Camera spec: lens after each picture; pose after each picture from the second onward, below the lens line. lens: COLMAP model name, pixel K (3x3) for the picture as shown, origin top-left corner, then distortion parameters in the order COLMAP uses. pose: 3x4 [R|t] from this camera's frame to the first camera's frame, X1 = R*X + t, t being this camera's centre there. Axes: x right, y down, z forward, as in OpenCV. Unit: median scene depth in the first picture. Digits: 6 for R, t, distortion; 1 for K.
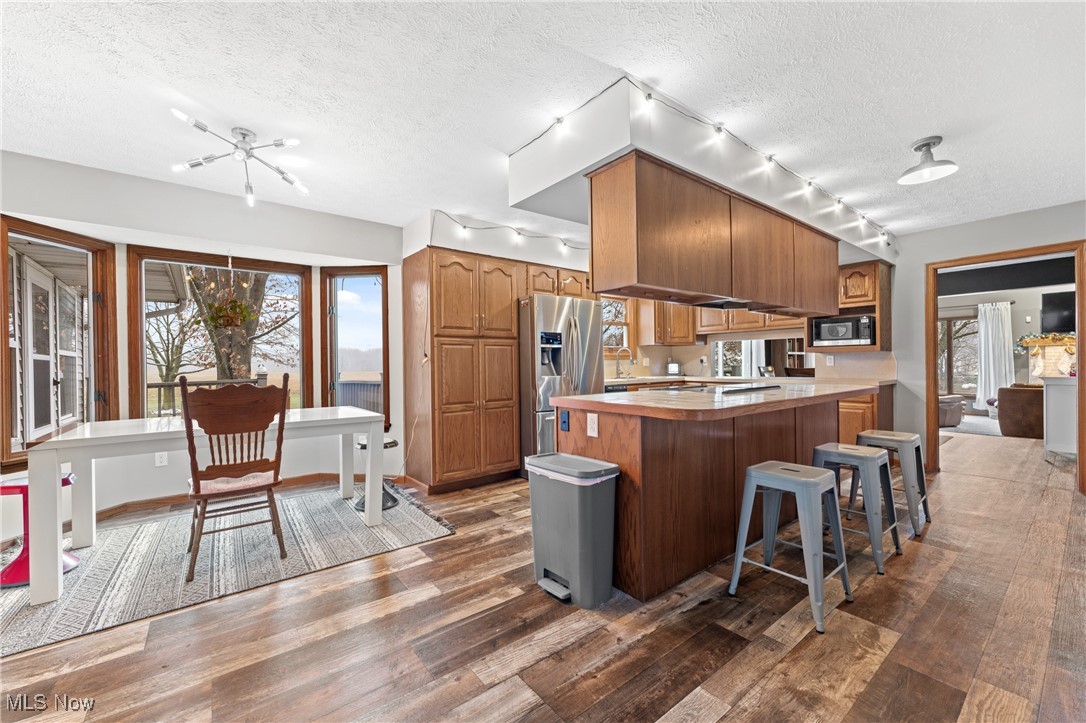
lens RADIAL K [[429.1, 0, 527.5], [0, 429.1, 364.2], [0, 0, 1]] dist [-0.000338, -0.000231]
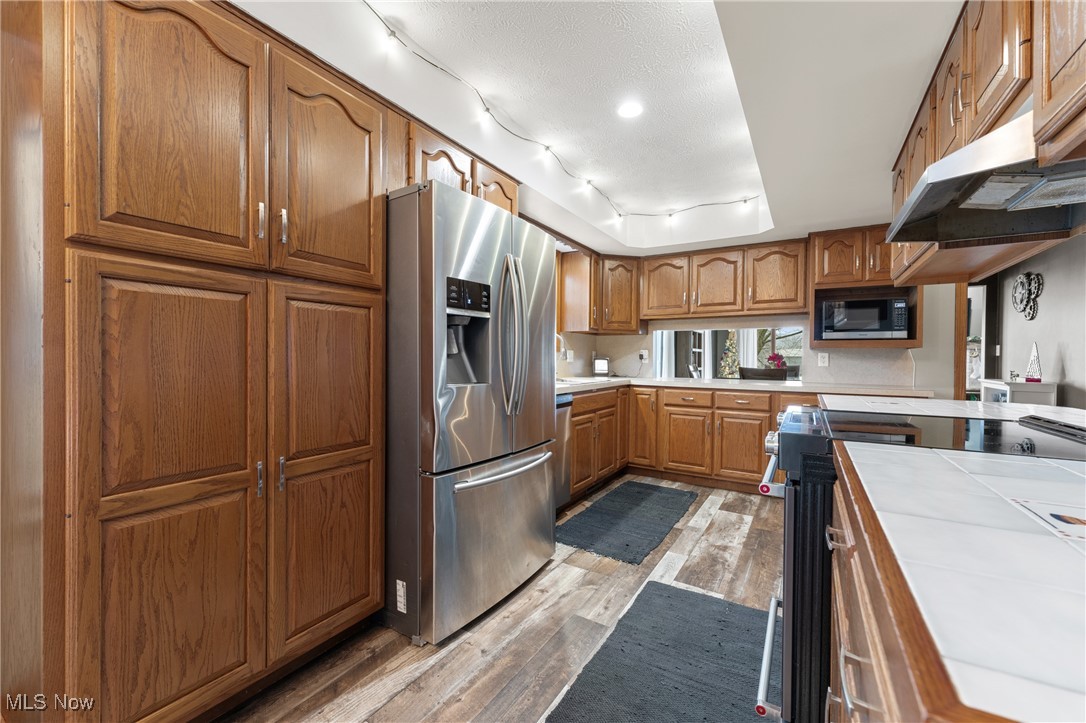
lens RADIAL K [[431.3, 0, 543.0], [0, 431.3, 361.5], [0, 0, 1]] dist [-0.036643, 0.000002]
pose [[0.934923, 0.016972, 0.354445, -0.022307], [-0.019734, 0.999797, 0.004178, 0.001800], [-0.354302, -0.010901, 0.935068, 0.513810]]
